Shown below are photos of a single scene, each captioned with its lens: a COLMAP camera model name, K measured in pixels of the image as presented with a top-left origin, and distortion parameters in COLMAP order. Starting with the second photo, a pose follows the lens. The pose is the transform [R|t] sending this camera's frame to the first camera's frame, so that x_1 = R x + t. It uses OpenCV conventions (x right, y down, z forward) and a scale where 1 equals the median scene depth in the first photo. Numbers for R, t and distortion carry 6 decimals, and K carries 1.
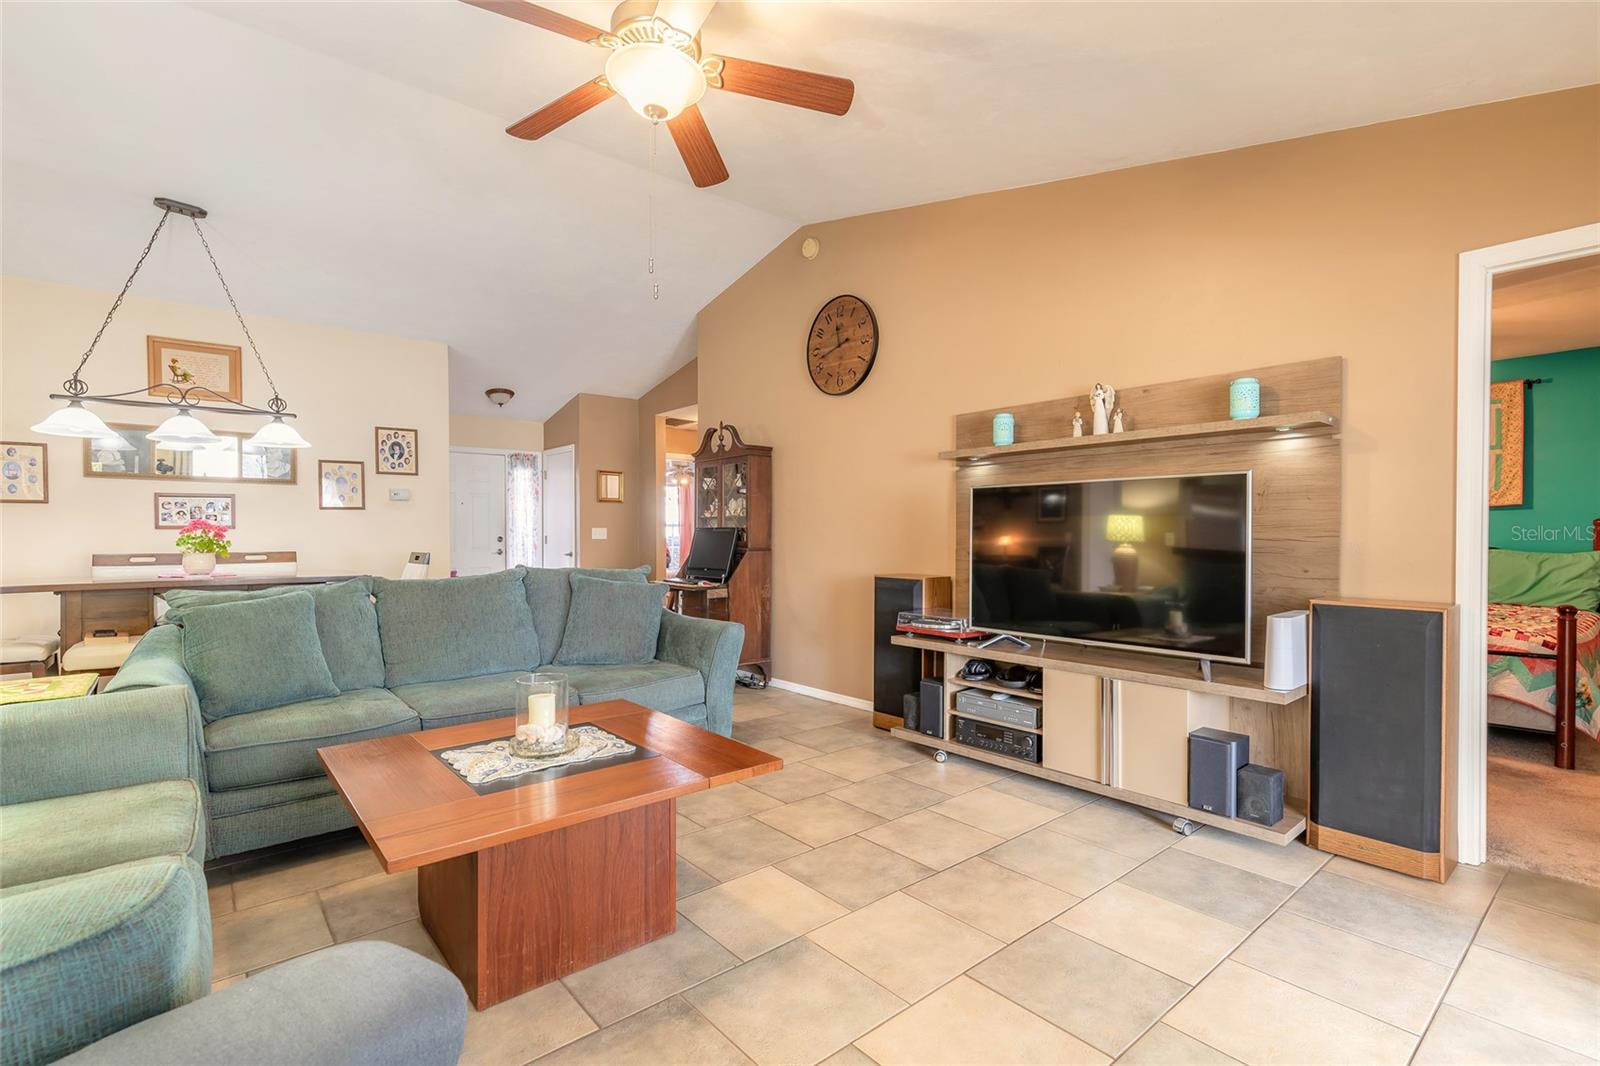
lens RADIAL K [[727.6, 0, 796.5], [0, 727.6, 538.2], [0, 0, 1]] dist [0.006272, 0.000084]
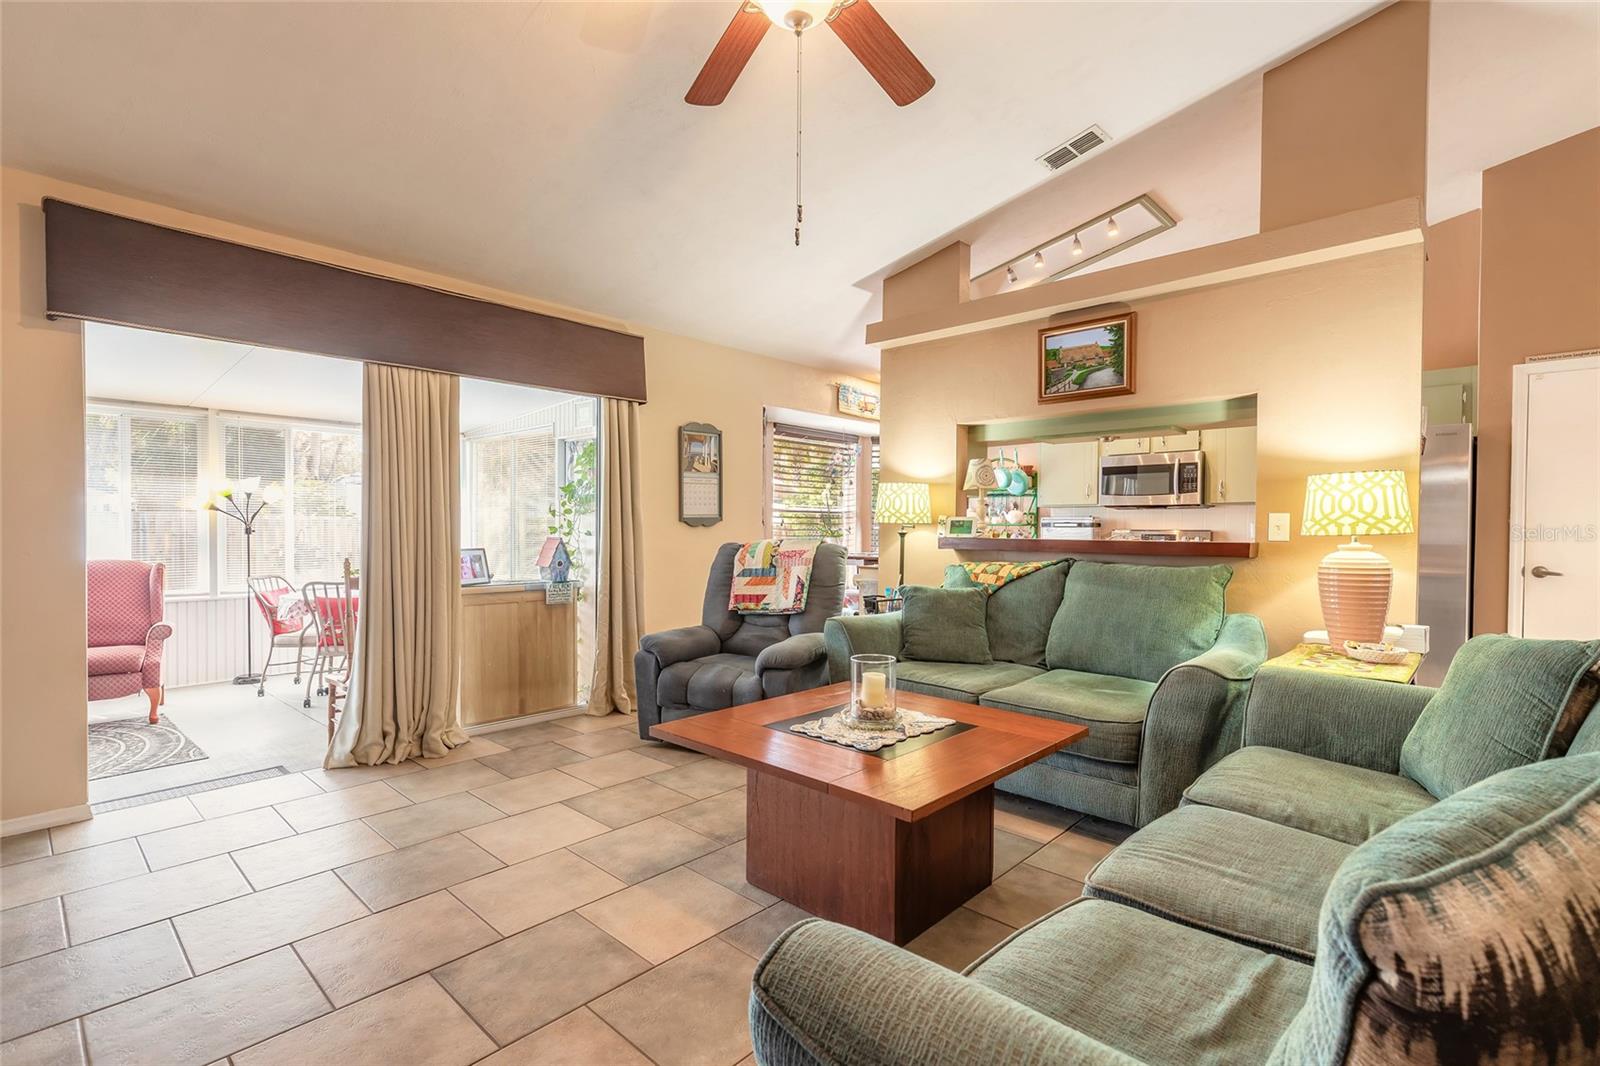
lens RADIAL K [[727.6, 0, 796.5], [0, 727.6, 538.2], [0, 0, 1]] dist [0.006272, 0.000084]
pose [[-0.992714, -0.003720, -0.120436, -0.042884], [-0.006312, 0.999756, 0.021146, -0.003930], [0.120328, 0.021752, -0.992496, 0.850762]]
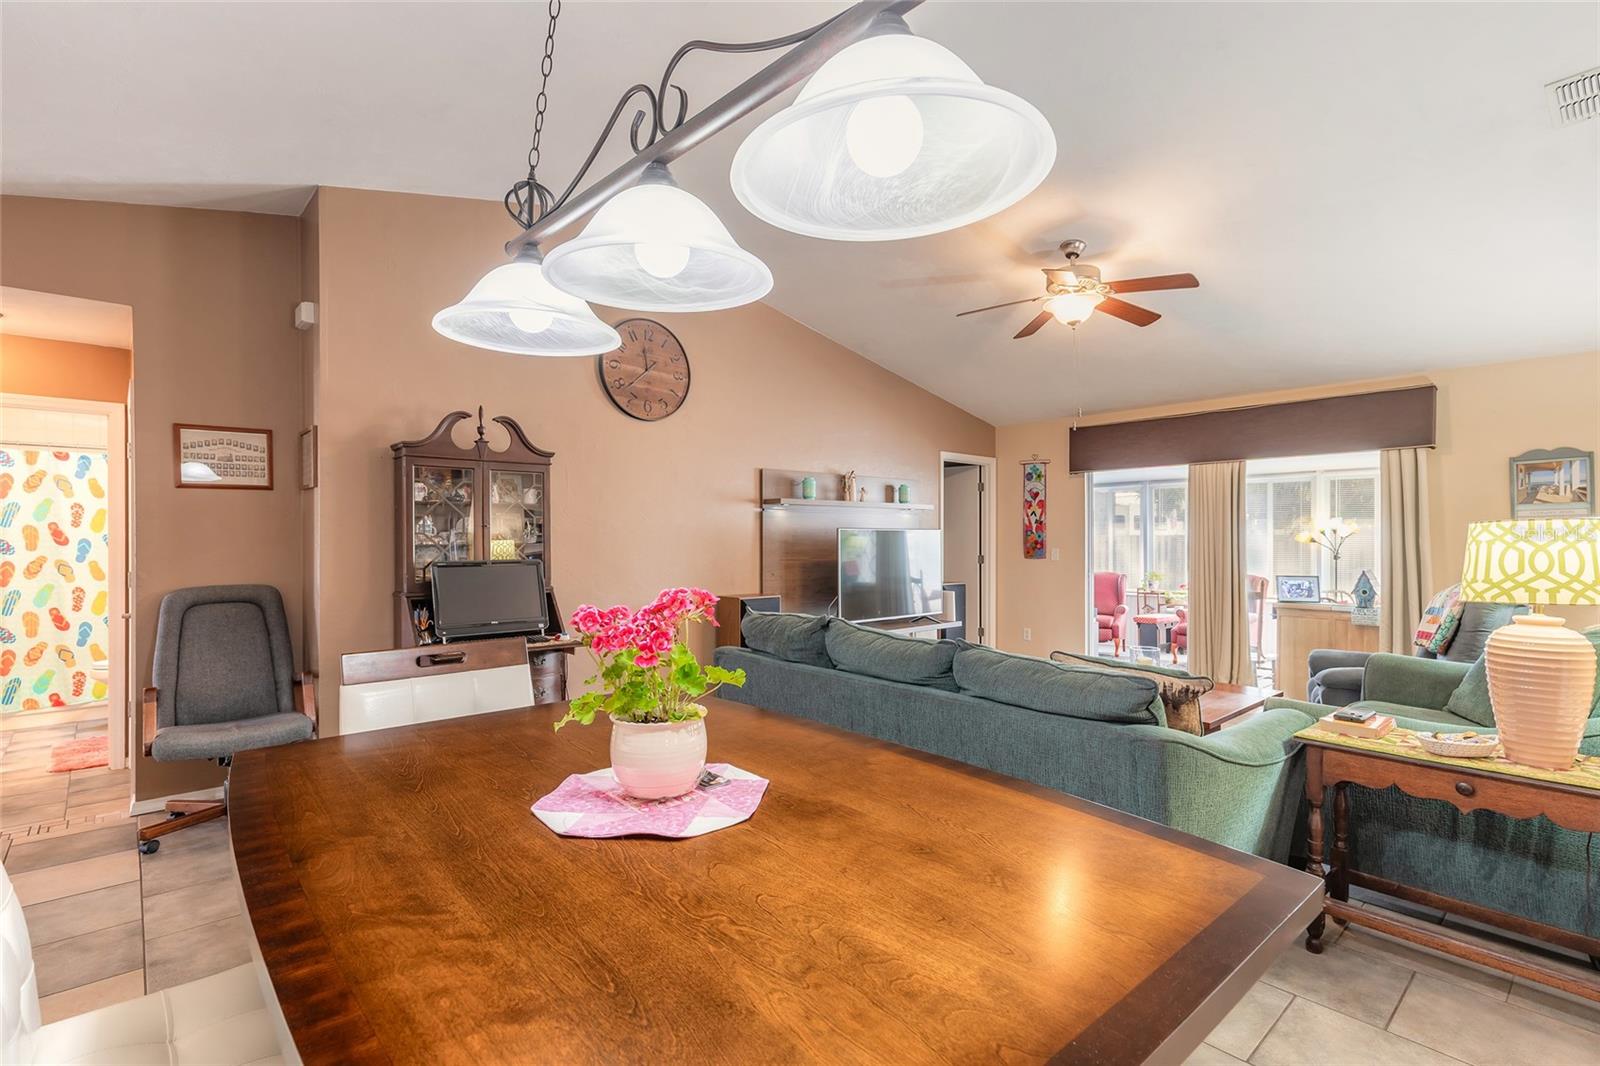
lens RADIAL K [[752.3, 0, 800.0], [0, 752.3, 533.0], [0, 0, 1]] dist [0.001239, -0.000121]
pose [[-0.031347, 0.006223, 0.999489, -0.904738], [0.007927, 0.999951, -0.005977, -0.037090], [-0.999477, 0.007735, -0.031395, 0.791572]]
